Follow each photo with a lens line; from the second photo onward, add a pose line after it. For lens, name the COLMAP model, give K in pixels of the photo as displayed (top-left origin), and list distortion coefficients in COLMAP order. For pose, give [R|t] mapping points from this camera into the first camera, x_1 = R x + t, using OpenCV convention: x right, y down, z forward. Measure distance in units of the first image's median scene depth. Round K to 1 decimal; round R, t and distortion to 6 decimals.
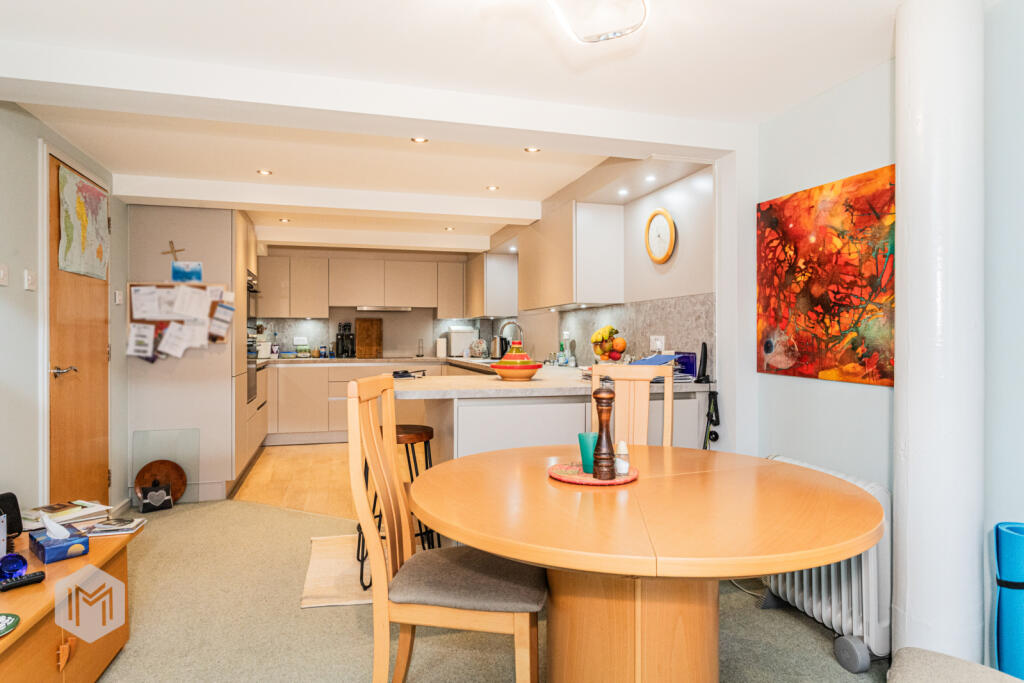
lens RADIAL K [[658.5, 0, 508.4], [0, 658.5, 339.4], [0, 0, 1]] dist [0.000021, 0.000120]
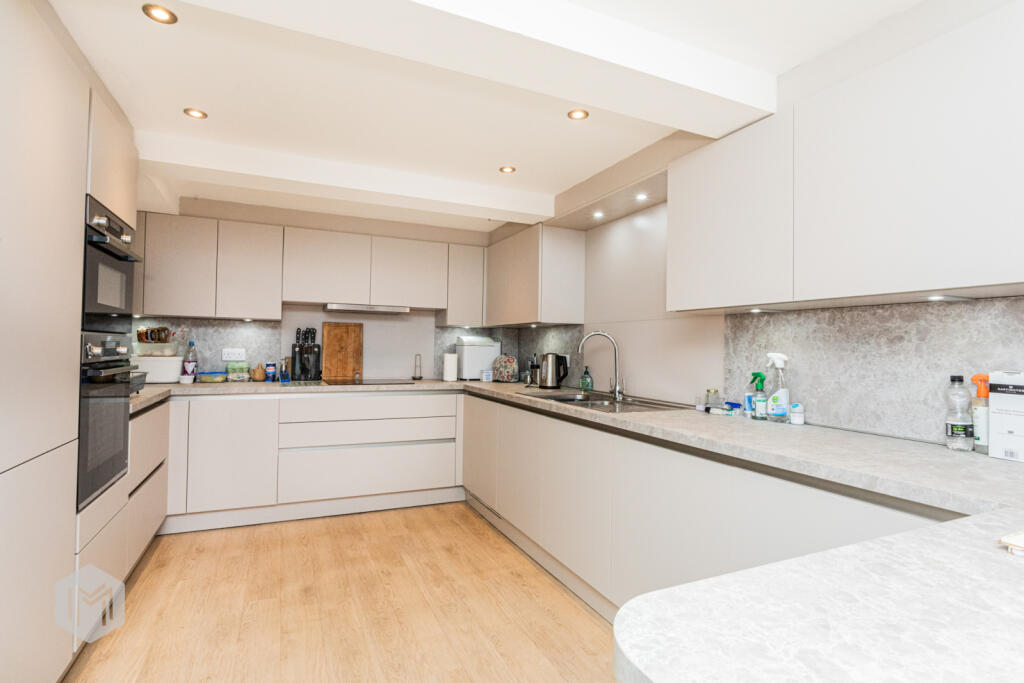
lens RADIAL K [[521.2, 0, 515.5], [0, 521.2, 343.4], [0, 0, 1]] dist [-0.024081, -0.000233]
pose [[0.986613, 0.019658, 0.161889, -0.126689], [-0.018120, 0.999776, -0.010970, -0.008200], [-0.162068, 0.007889, 0.986748, 0.457021]]
